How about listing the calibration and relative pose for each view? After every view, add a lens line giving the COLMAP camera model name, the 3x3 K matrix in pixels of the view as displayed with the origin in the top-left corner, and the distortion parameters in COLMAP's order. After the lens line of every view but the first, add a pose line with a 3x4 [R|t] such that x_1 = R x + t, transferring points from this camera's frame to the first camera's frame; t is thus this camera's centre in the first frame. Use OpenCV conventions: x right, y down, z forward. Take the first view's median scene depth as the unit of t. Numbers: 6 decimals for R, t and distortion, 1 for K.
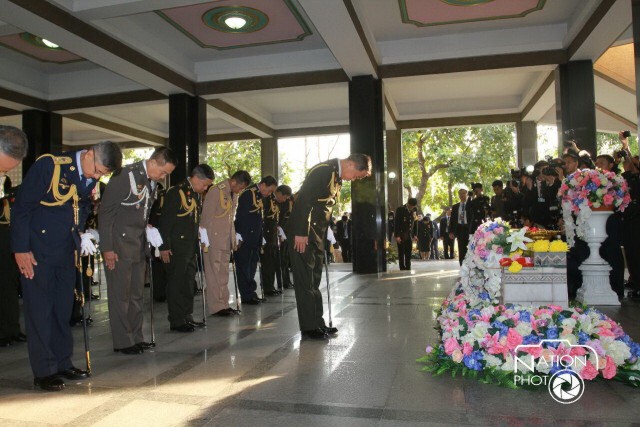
lens RADIAL K [[496.7, 0, 320.0], [0, 496.7, 213.5], [0, 0, 1]] dist [-0.080715, 0.042533]
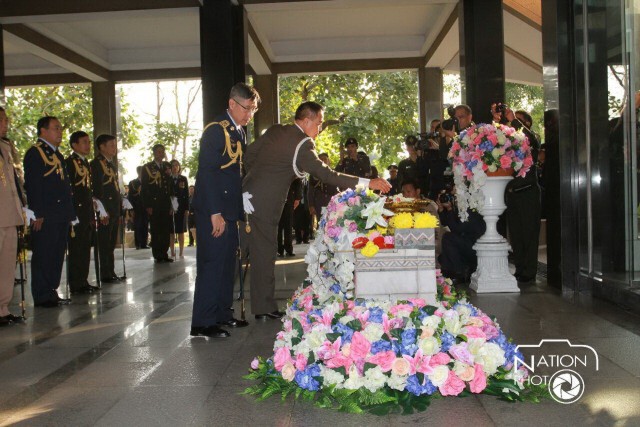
lens RADIAL K [[621.4, 0, 320.0], [0, 621.4, 213.5], [0, 0, 1]] dist [-0.060576, 0.028872]
pose [[0.979556, -0.014921, 0.200618, 0.120100], [0.005030, 0.998750, 0.049724, 0.006055], [-0.201109, -0.047699, 0.978407, 0.079274]]
